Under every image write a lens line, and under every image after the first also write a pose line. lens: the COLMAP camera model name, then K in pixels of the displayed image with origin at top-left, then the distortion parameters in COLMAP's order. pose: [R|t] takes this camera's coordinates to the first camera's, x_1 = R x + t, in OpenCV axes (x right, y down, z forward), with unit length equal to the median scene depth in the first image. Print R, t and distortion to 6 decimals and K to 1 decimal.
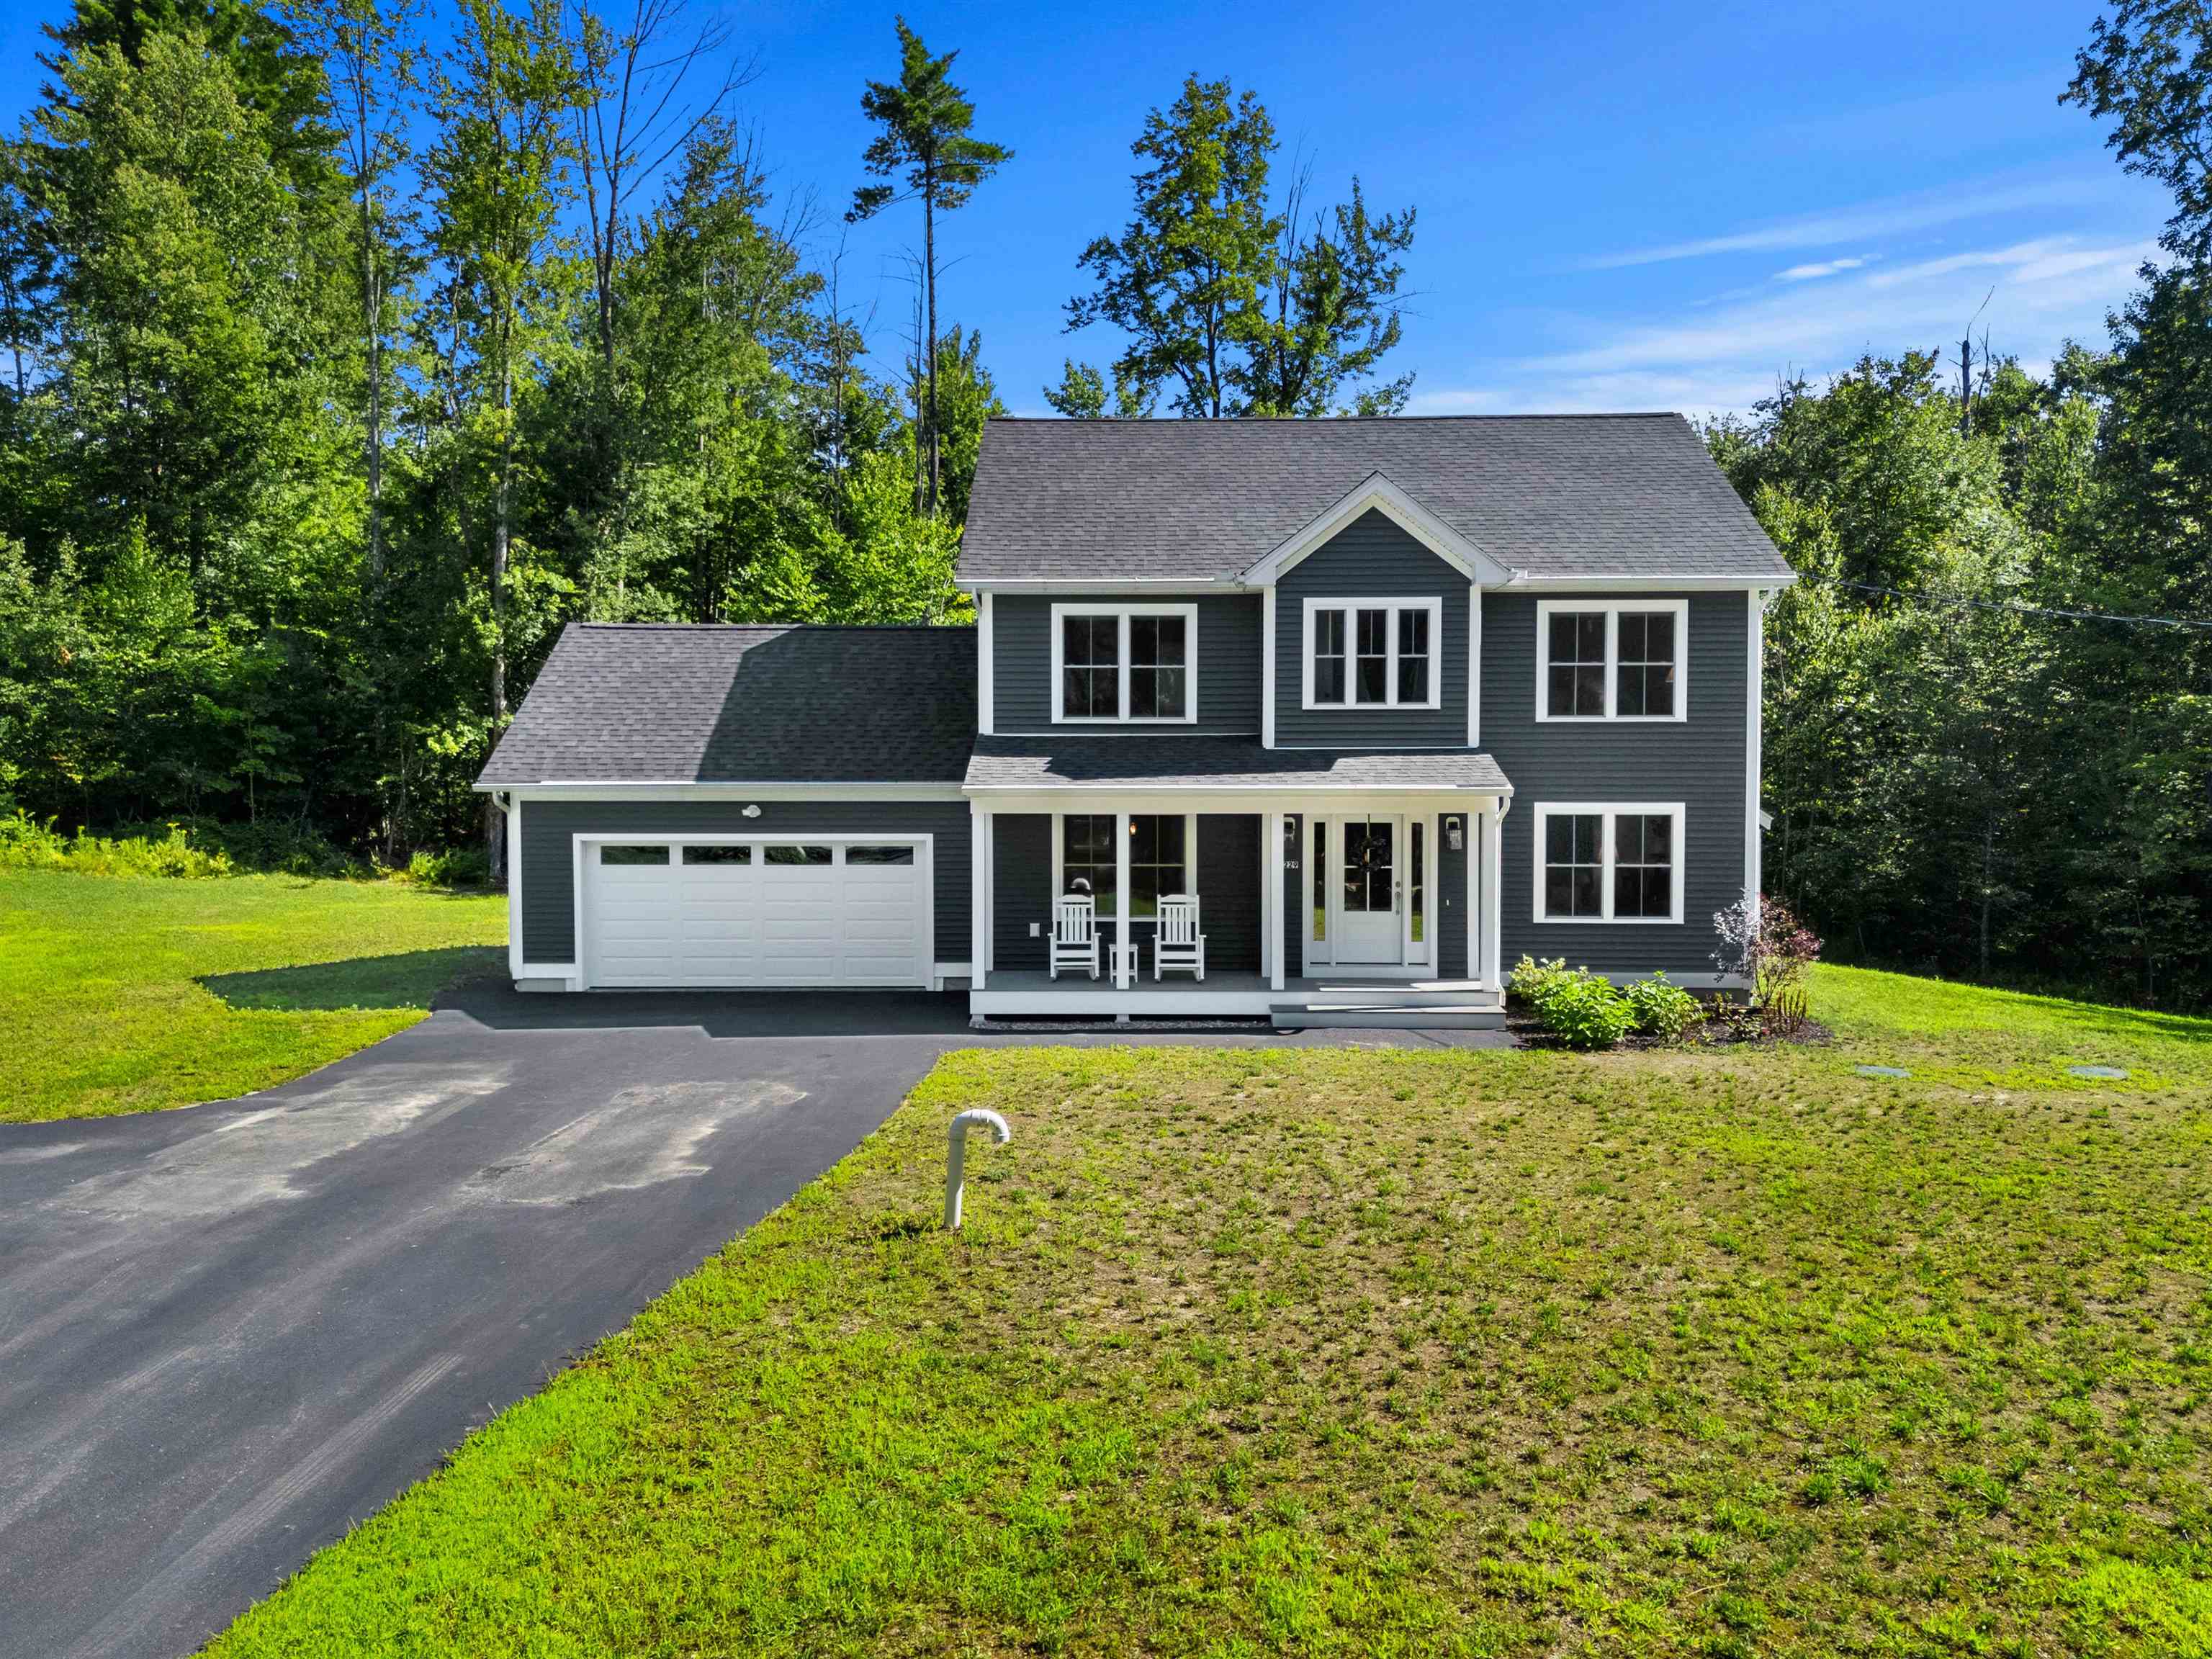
lens RADIAL K [[1560.6, 0, 1106.0], [0, 1560.6, 829.5], [0, 0, 1]] dist [0.007932, -0.002064]
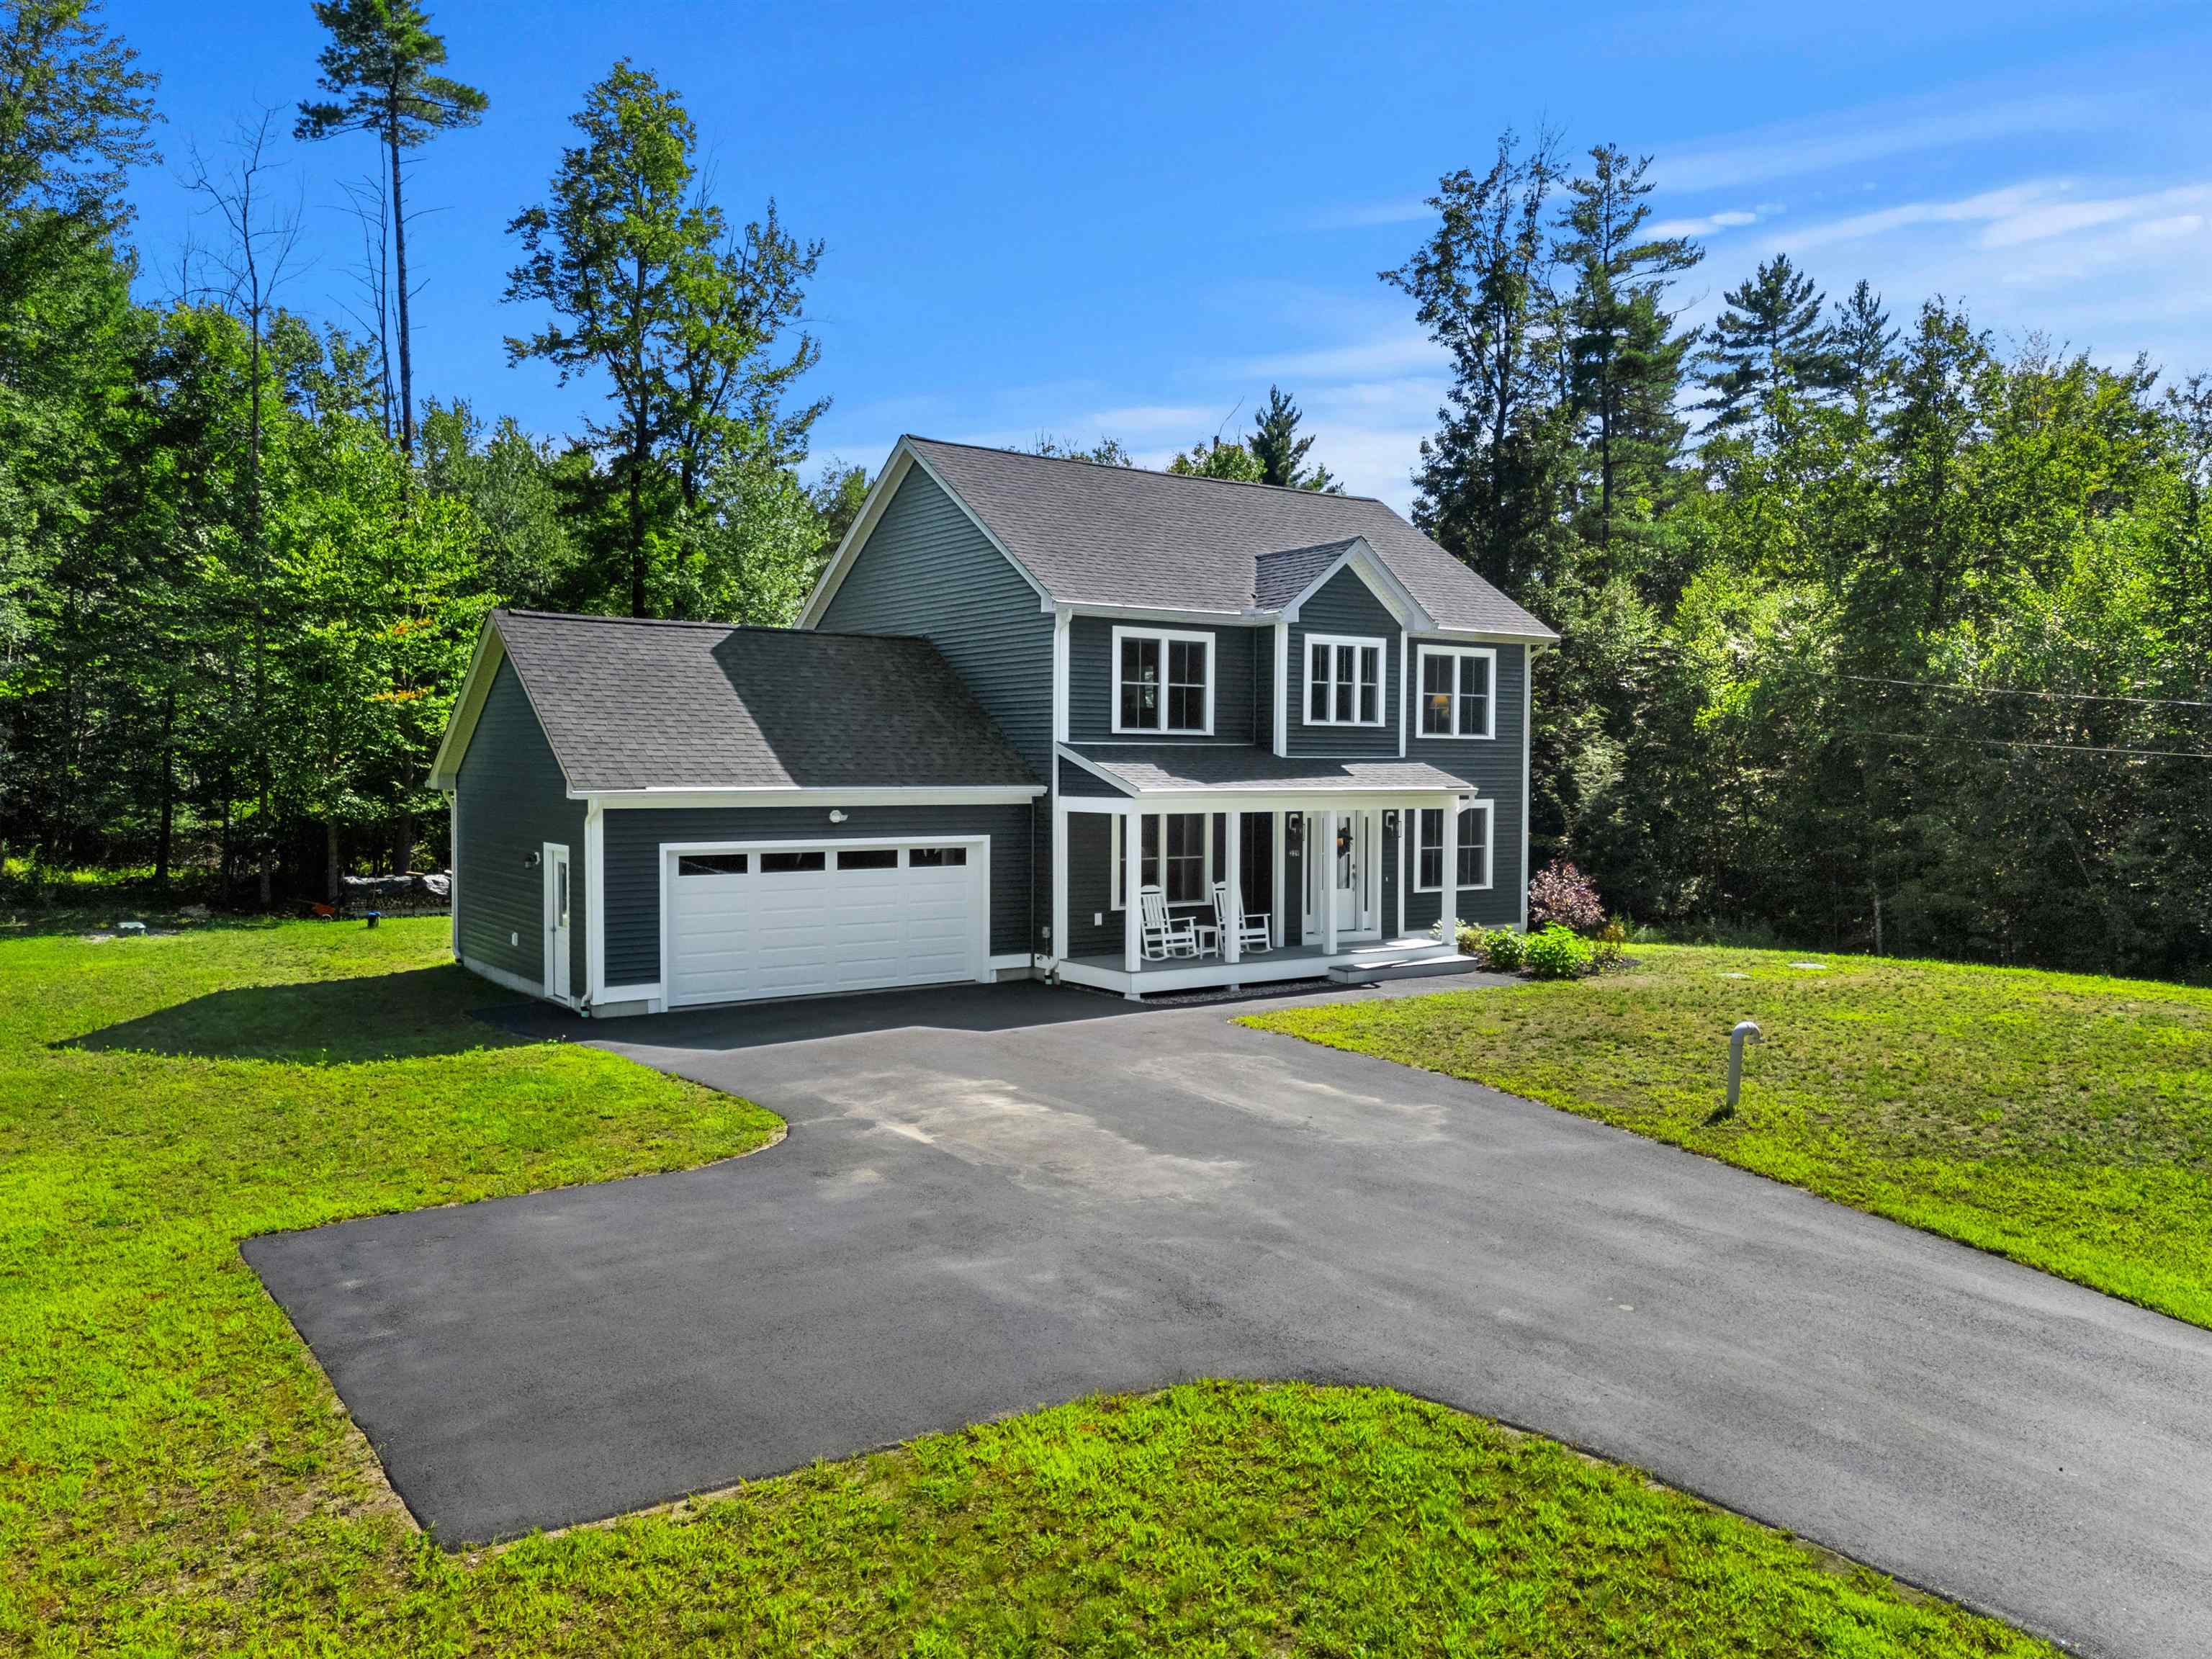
lens RADIAL K [[1560.6, 0, 1106.0], [0, 1560.6, 829.5], [0, 0, 1]] dist [0.007932, -0.002064]
pose [[0.821740, -0.020060, 0.569509, -0.672600], [0.020852, 0.999769, 0.005128, -0.005004], [-0.569481, 0.007661, 0.821969, 0.085268]]
